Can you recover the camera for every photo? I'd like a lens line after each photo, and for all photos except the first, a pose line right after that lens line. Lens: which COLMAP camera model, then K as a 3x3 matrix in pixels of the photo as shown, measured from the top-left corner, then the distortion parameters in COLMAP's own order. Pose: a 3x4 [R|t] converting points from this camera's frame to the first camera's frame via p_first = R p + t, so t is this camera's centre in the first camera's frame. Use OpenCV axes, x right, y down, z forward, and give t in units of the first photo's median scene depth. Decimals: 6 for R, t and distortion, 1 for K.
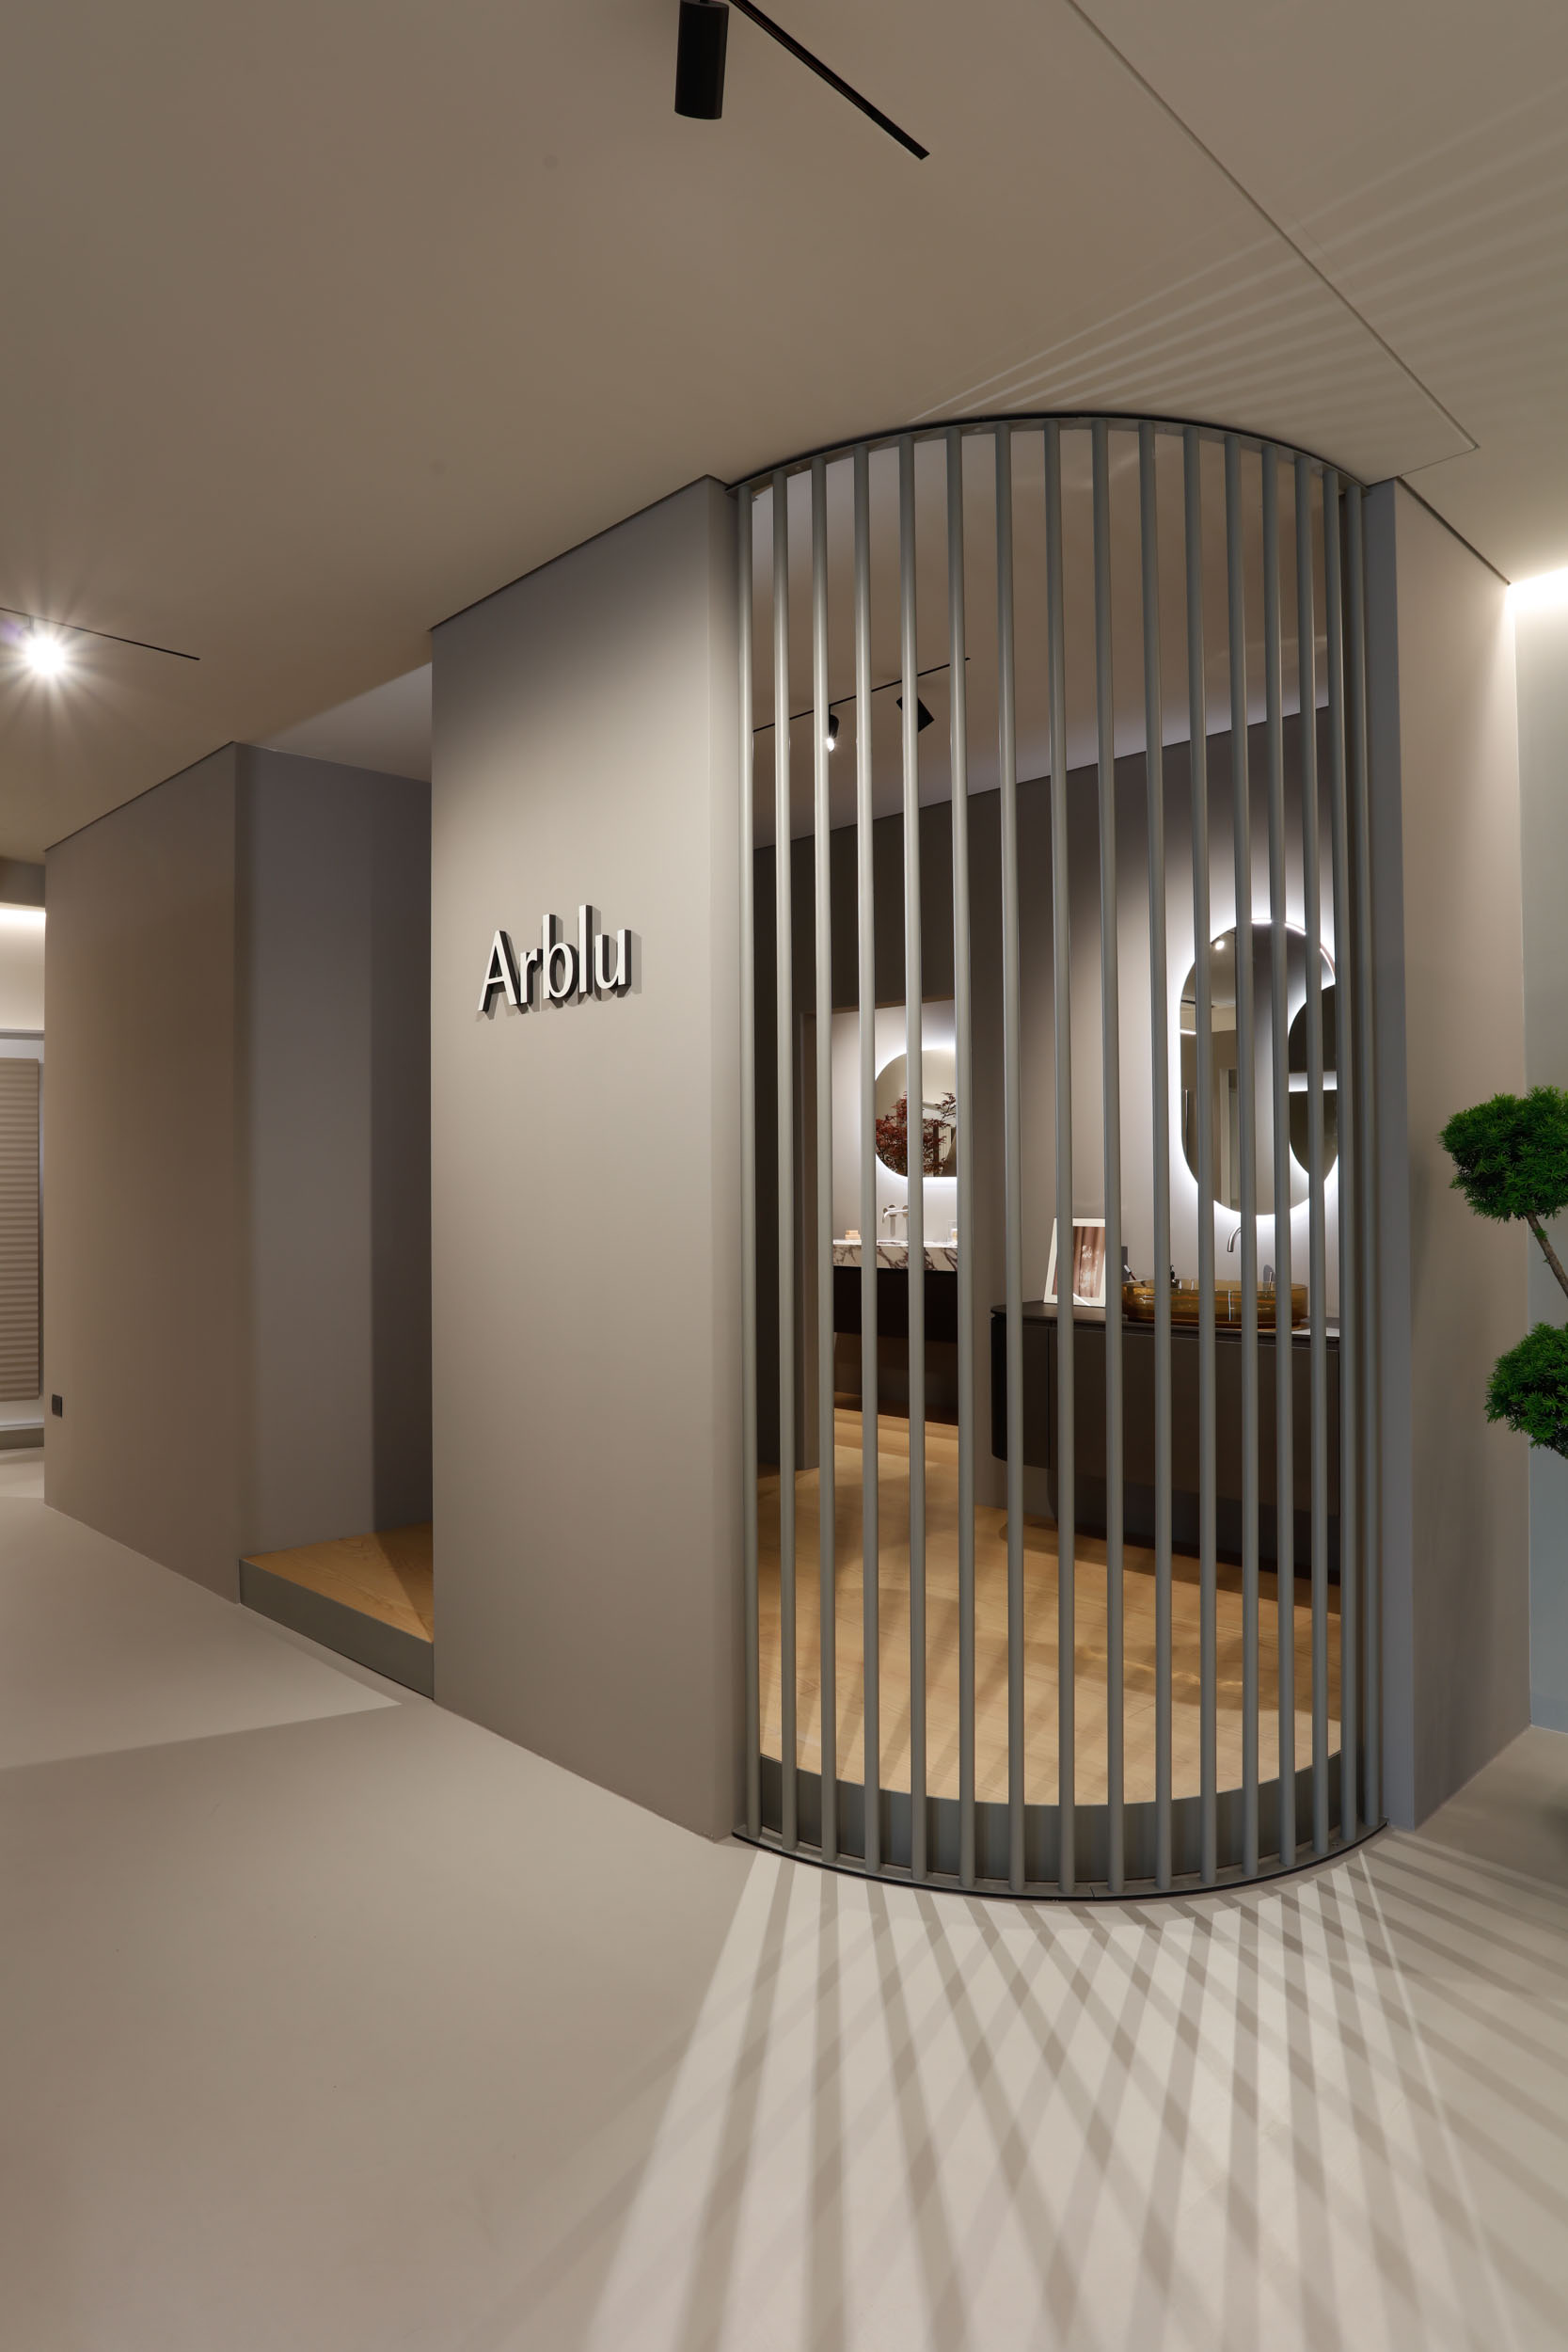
lens RADIAL K [[1360.4, 0, 784.3], [0, 1360.4, 1194.1], [0, 0, 1]] dist [-0.030796, -0.000118]
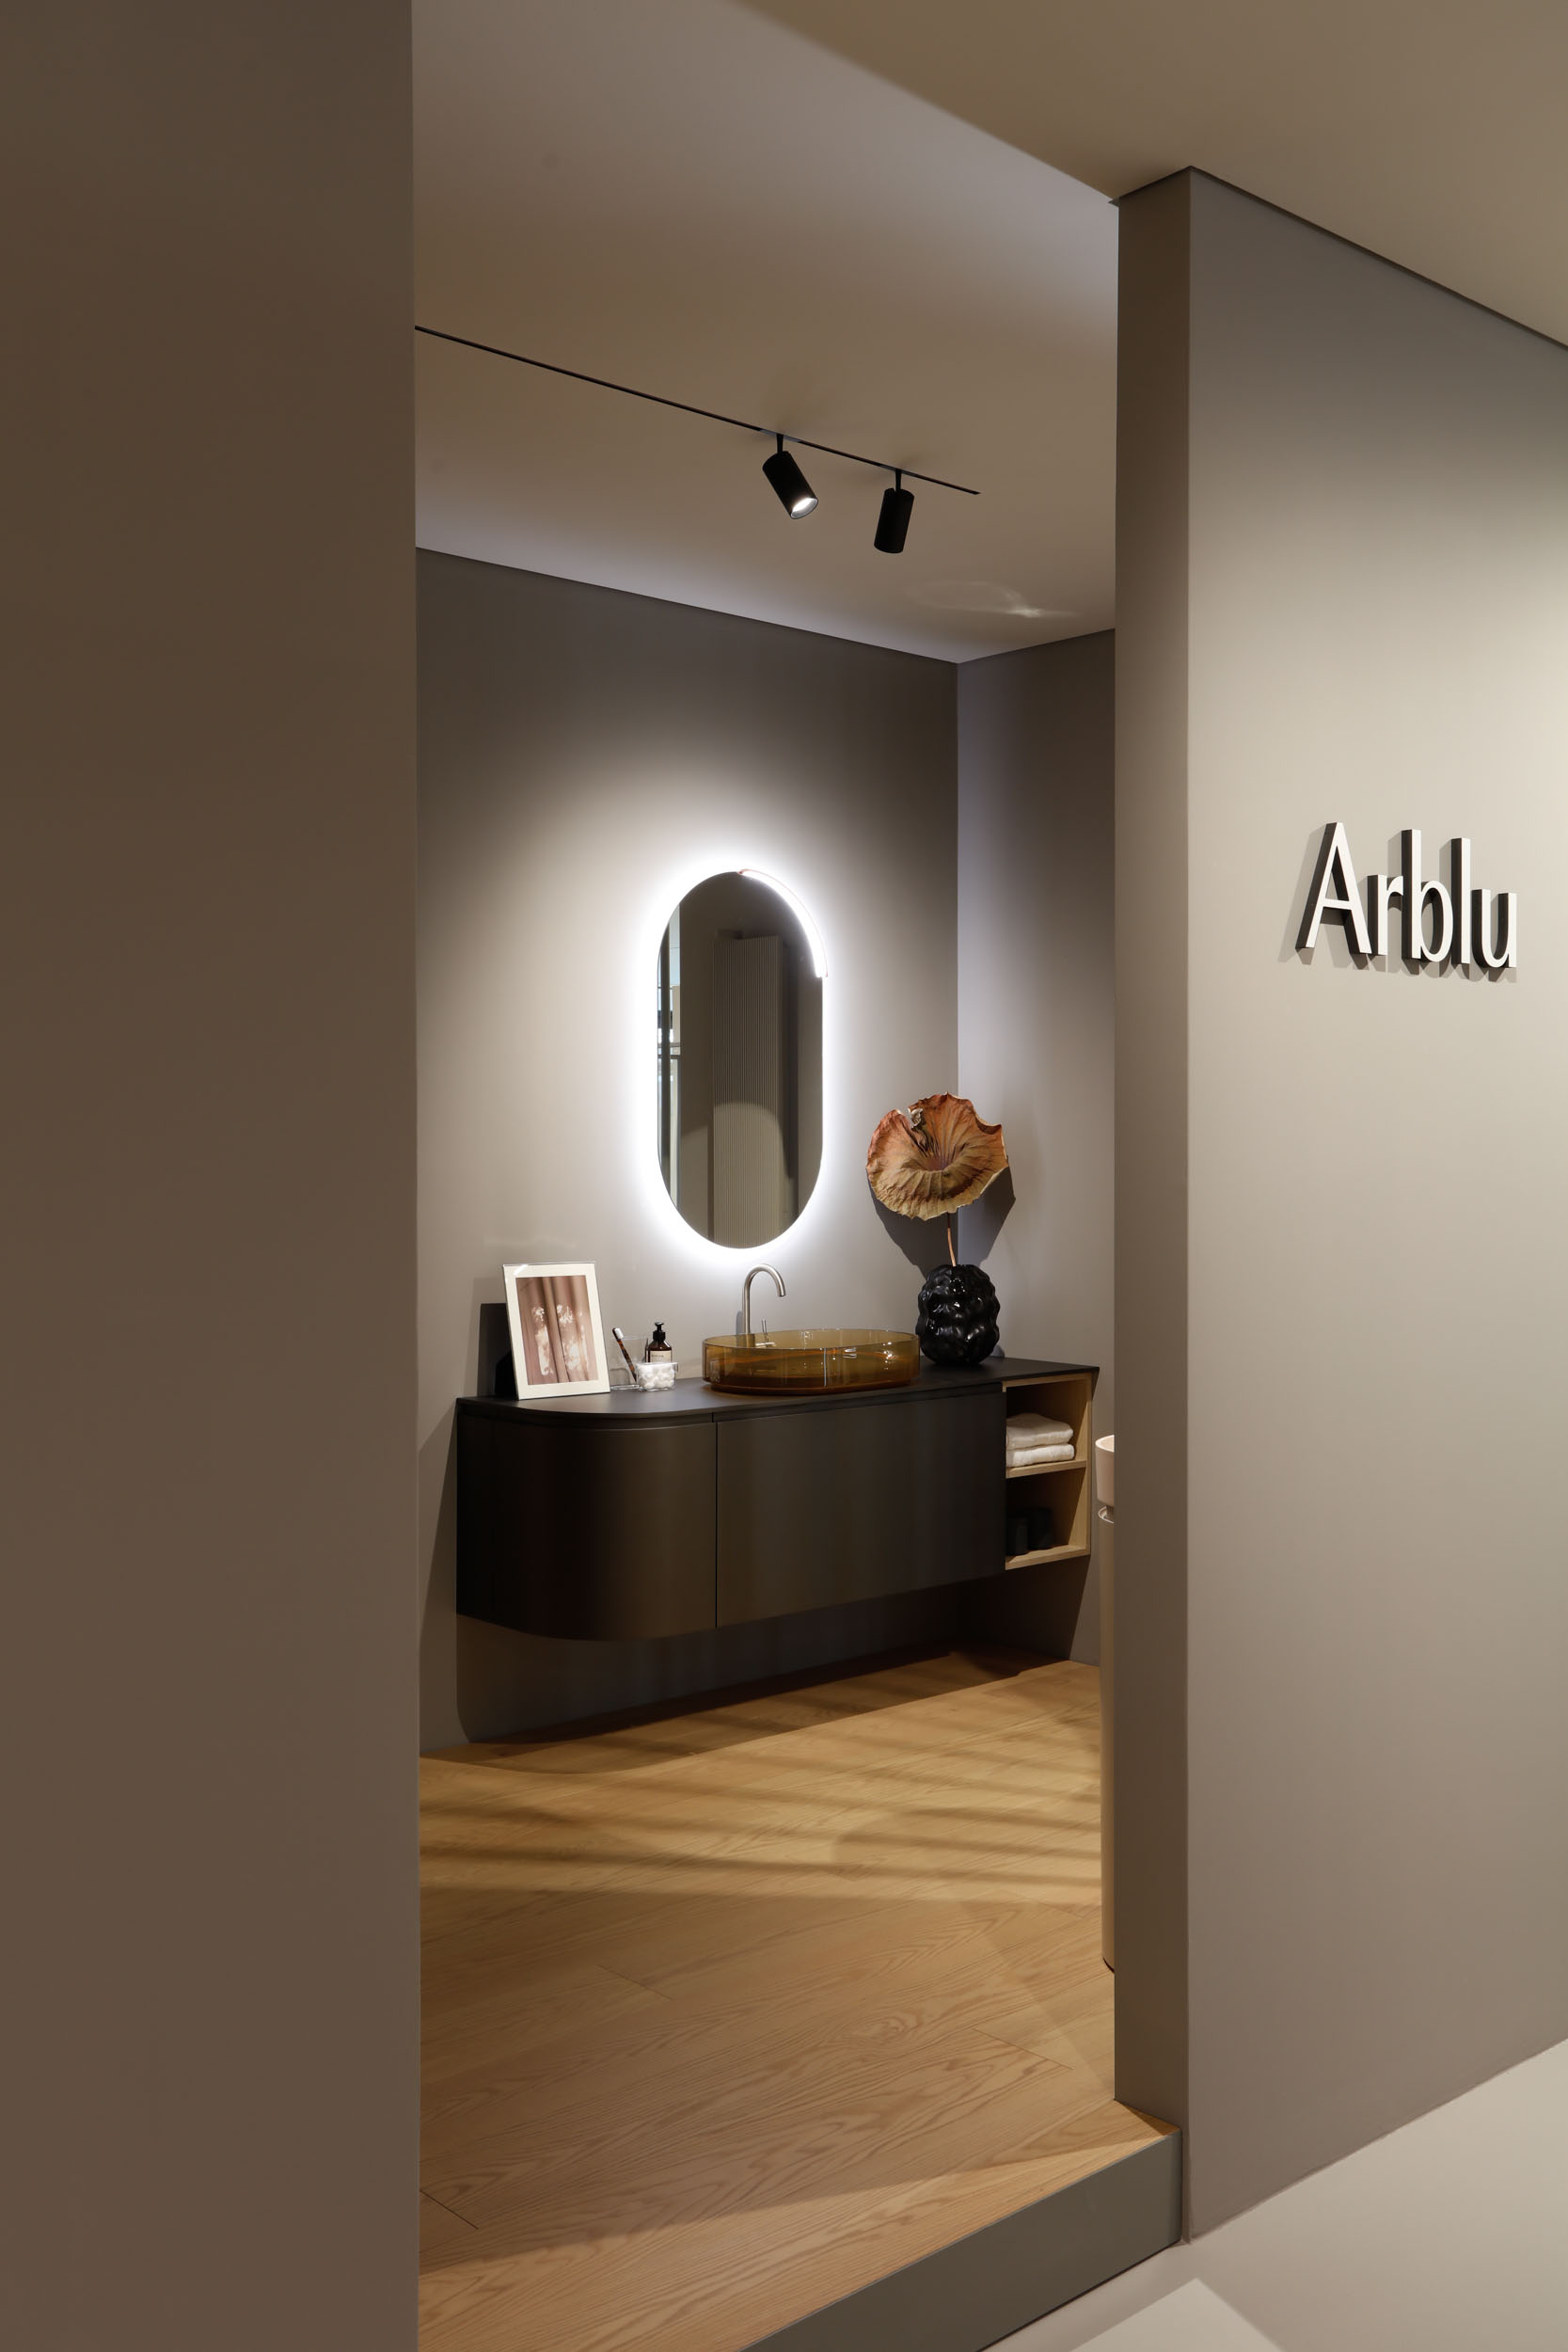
lens RADIAL K [[2126.0, 0, 784.0], [0, 2126.0, 1176.0], [0, 0, 1]] dist [0.002917, 0.008989]
pose [[0.069836, -0.003956, 0.997551, -1.192271], [0.004862, 0.999982, 0.003625, -0.042375], [-0.997547, 0.004597, 0.069854, 1.199911]]
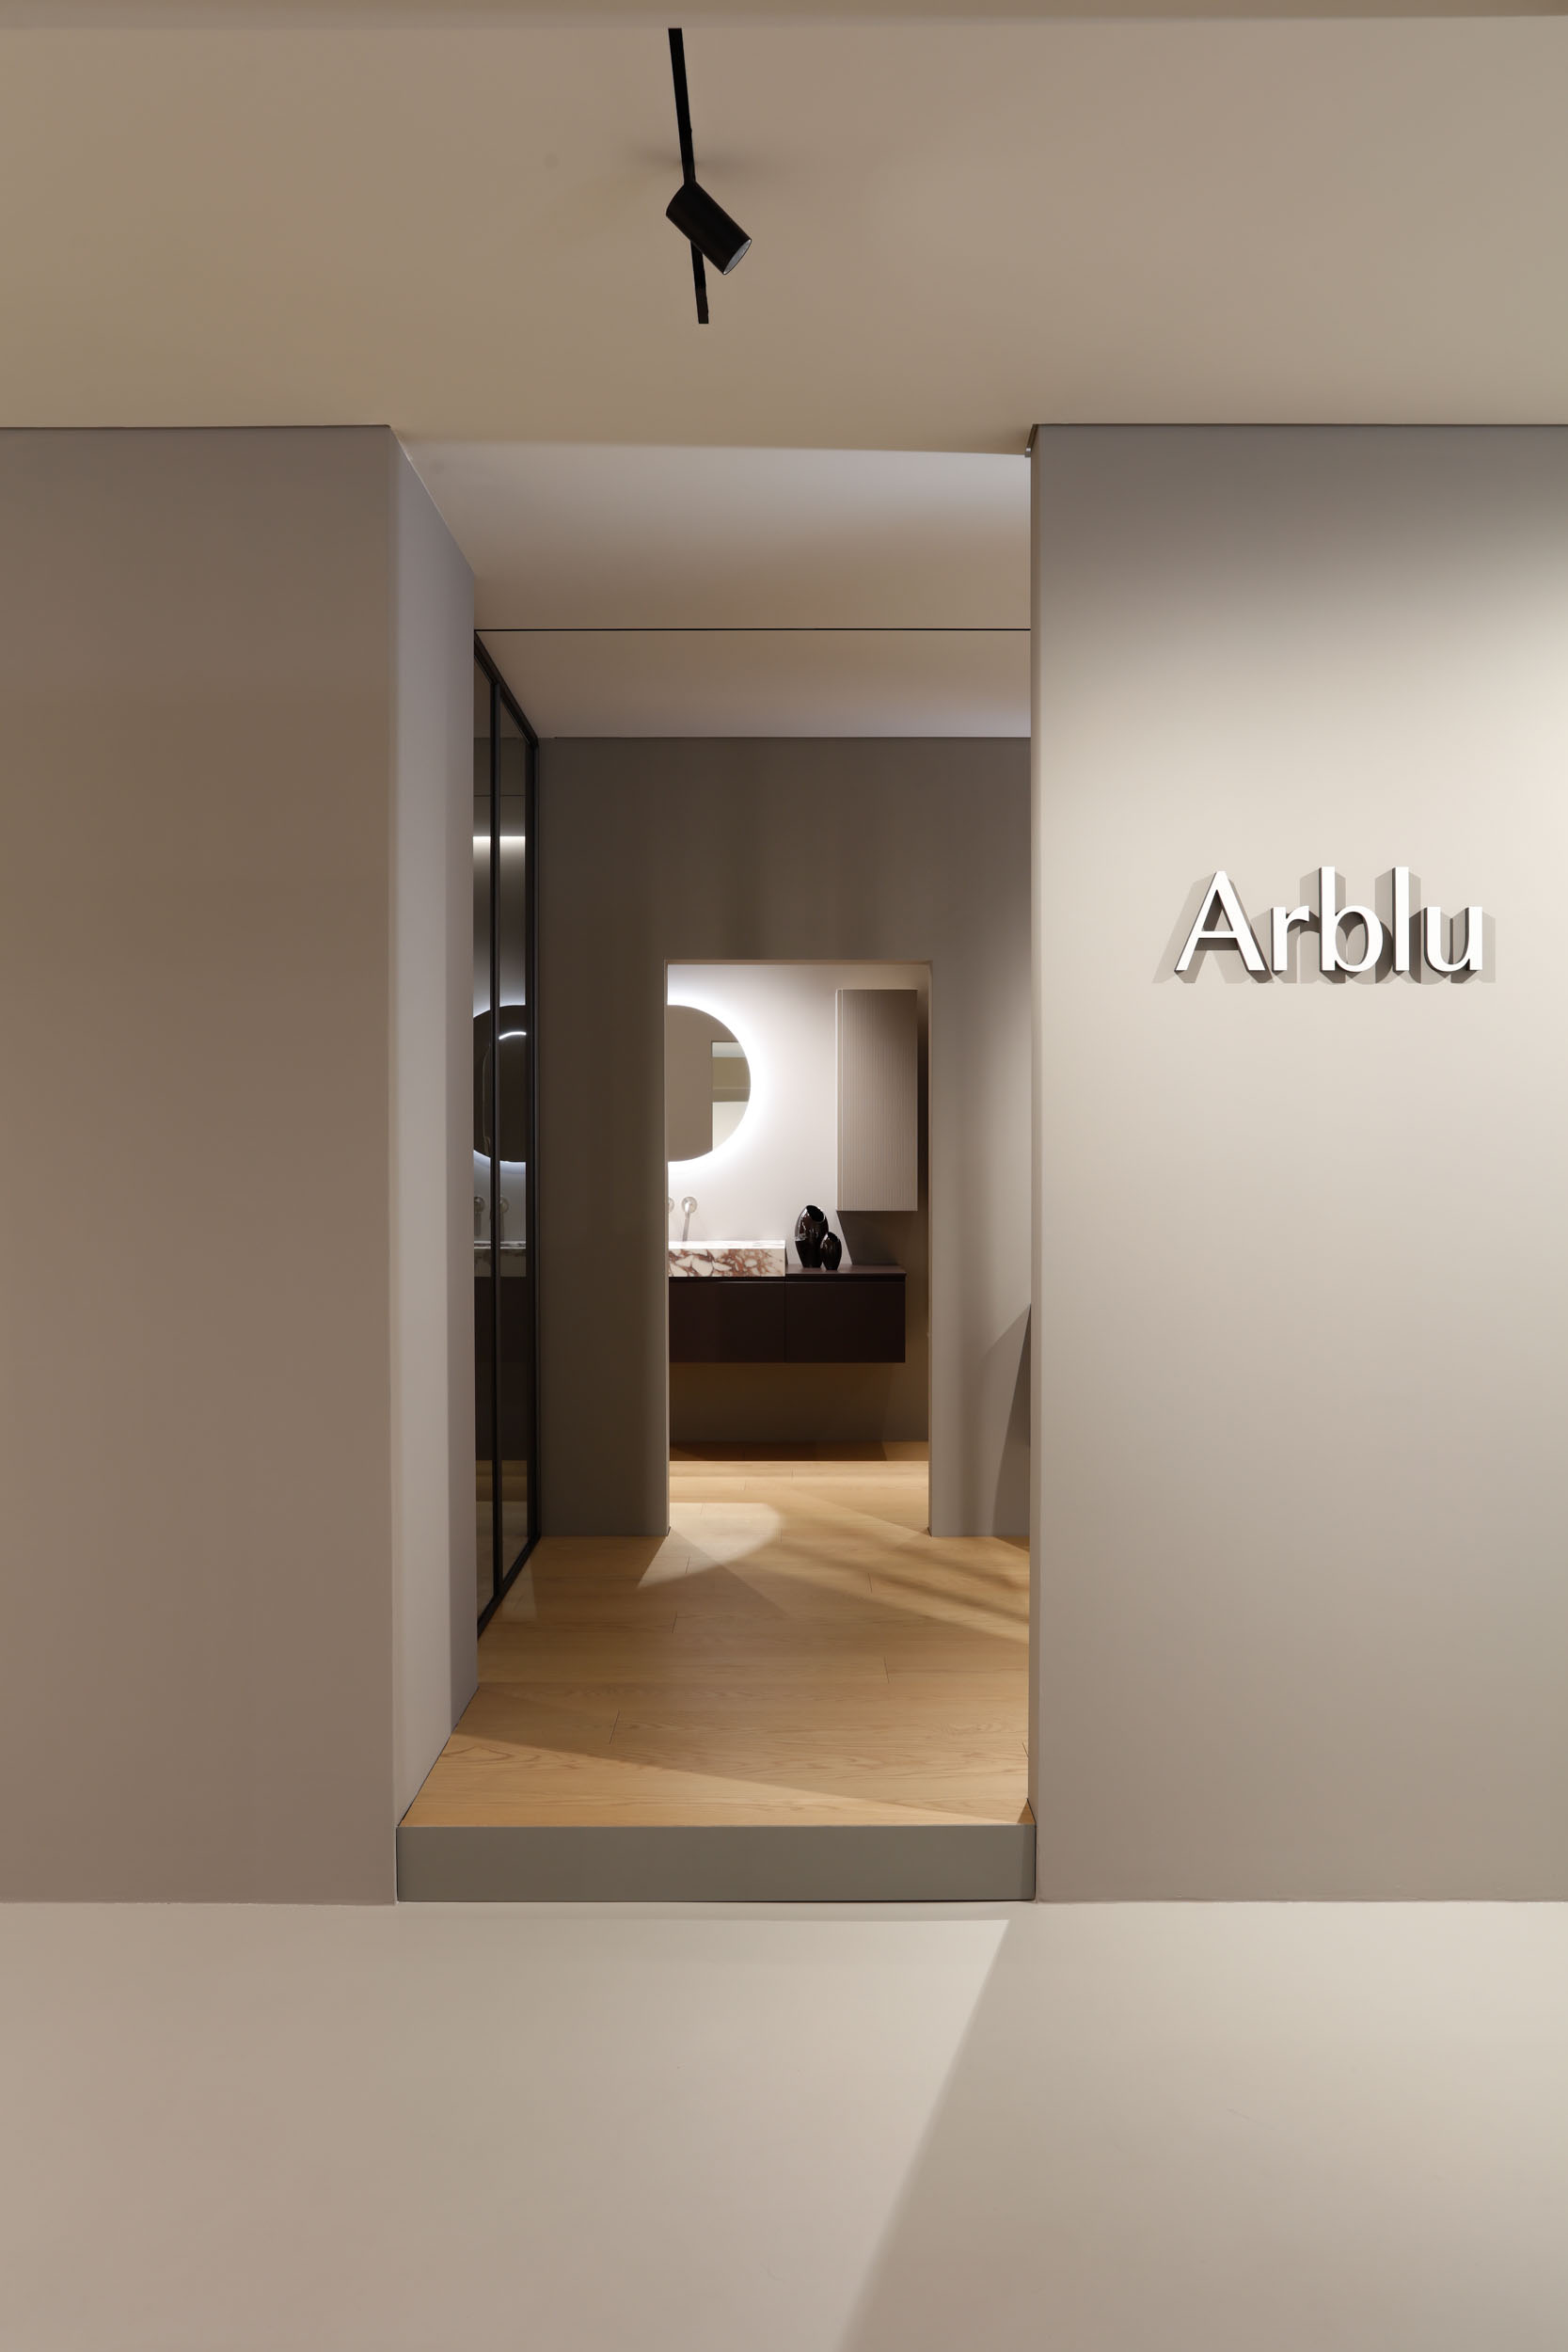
lens RADIAL K [[1569.4, 0, 831.4], [0, 1569.4, 1195.7], [0, 0, 1]] dist [-0.005087, -0.000648]
pose [[0.710046, -0.009948, 0.704085, -1.019288], [-0.004121, 0.999824, 0.018283, -0.024177], [-0.704143, -0.015883, 0.709880, 0.526605]]
